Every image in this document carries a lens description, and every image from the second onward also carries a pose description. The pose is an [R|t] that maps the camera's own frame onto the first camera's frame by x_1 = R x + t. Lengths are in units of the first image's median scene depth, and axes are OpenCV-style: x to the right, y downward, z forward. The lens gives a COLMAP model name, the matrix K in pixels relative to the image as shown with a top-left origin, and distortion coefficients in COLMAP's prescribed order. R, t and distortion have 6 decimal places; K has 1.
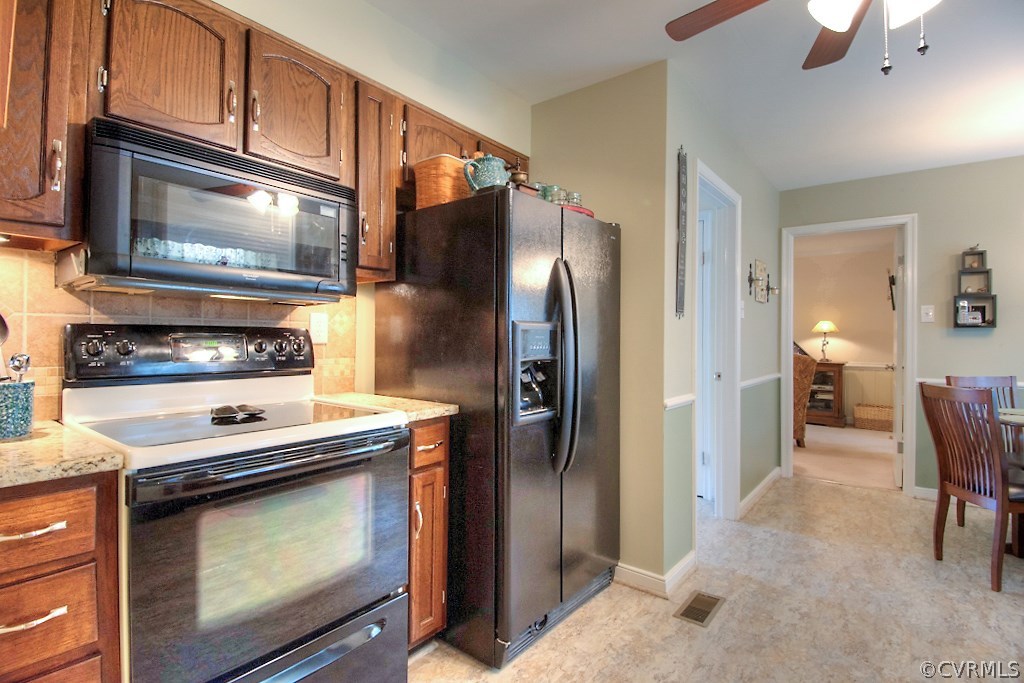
lens RADIAL K [[501.8, 0, 525.4], [0, 501.8, 336.2], [0, 0, 1]] dist [0.017308, -0.026496]
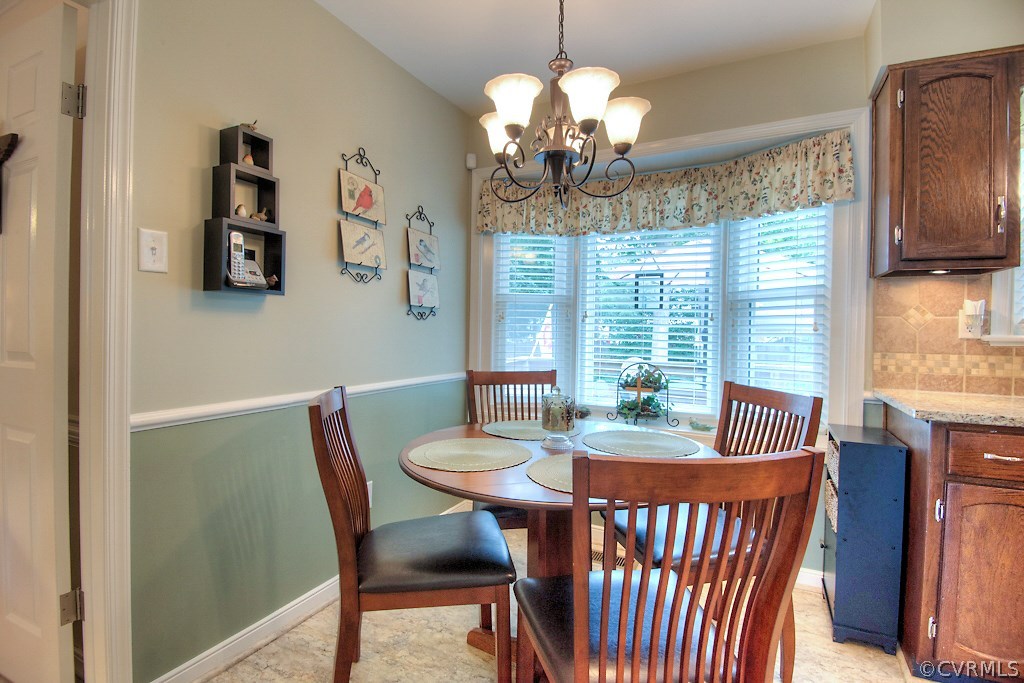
lens RADIAL K [[490.5, 0, 506.9], [0, 490.5, 334.8], [0, 0, 1]] dist [0.041984, -0.039587]
pose [[-0.165283, -0.019636, 0.986051, 0.546768], [-0.022158, 0.999623, 0.016193, 0.014365], [-0.985997, -0.019172, -0.165656, 1.179126]]
